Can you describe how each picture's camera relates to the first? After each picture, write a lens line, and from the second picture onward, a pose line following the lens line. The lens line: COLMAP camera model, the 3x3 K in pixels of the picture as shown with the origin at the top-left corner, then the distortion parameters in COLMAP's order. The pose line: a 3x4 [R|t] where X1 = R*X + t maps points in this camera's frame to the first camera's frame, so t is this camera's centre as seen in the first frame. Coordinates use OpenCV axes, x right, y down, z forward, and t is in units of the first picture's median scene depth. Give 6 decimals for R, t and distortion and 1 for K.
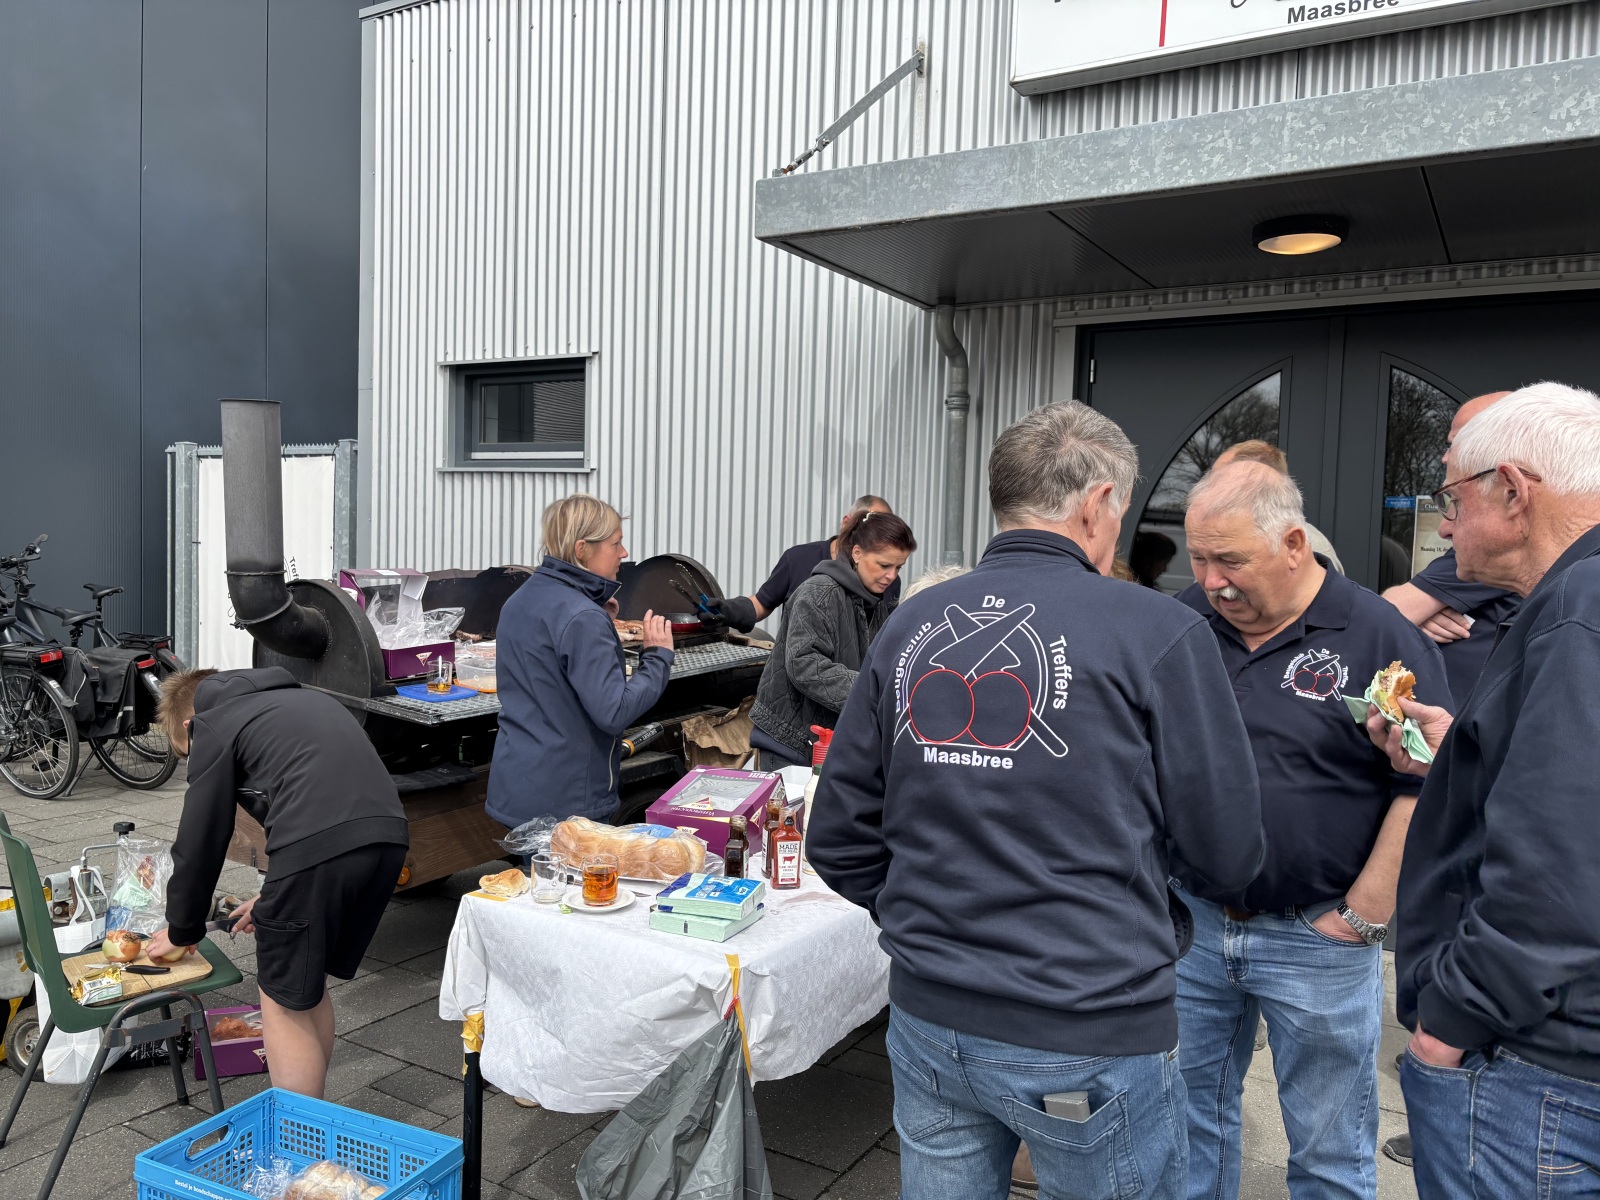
lens RADIAL K [[1207.6, 0, 800.0], [0, 1207.6, 600.0], [0, 0, 1]] dist [0.048072, -0.053256]
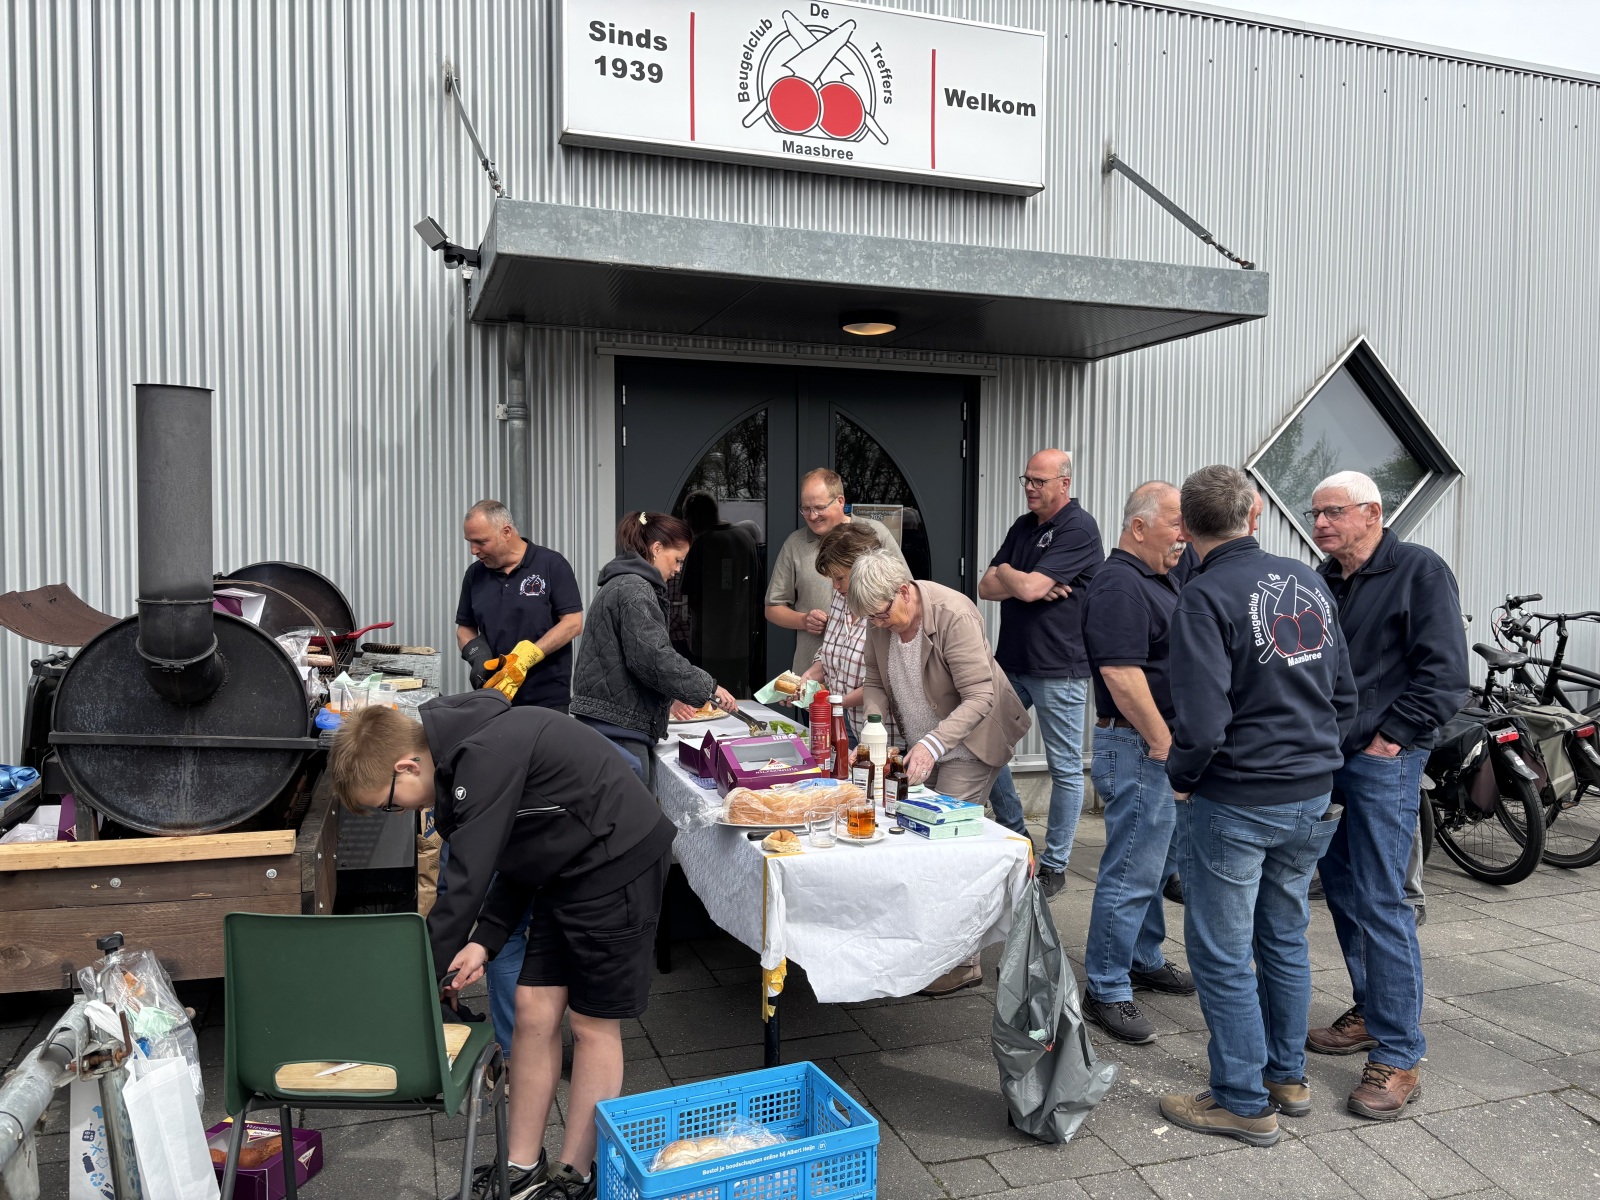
lens RADIAL K [[1207.6, 0, 800.0], [0, 1207.6, 600.0], [0, 0, 1]] dist [0.048072, -0.053256]
pose [[0.647281, -0.057465, 0.760083, -0.762947], [0.053577, 0.998118, 0.029835, -0.023156], [-0.760366, 0.021411, 0.649141, 0.156302]]
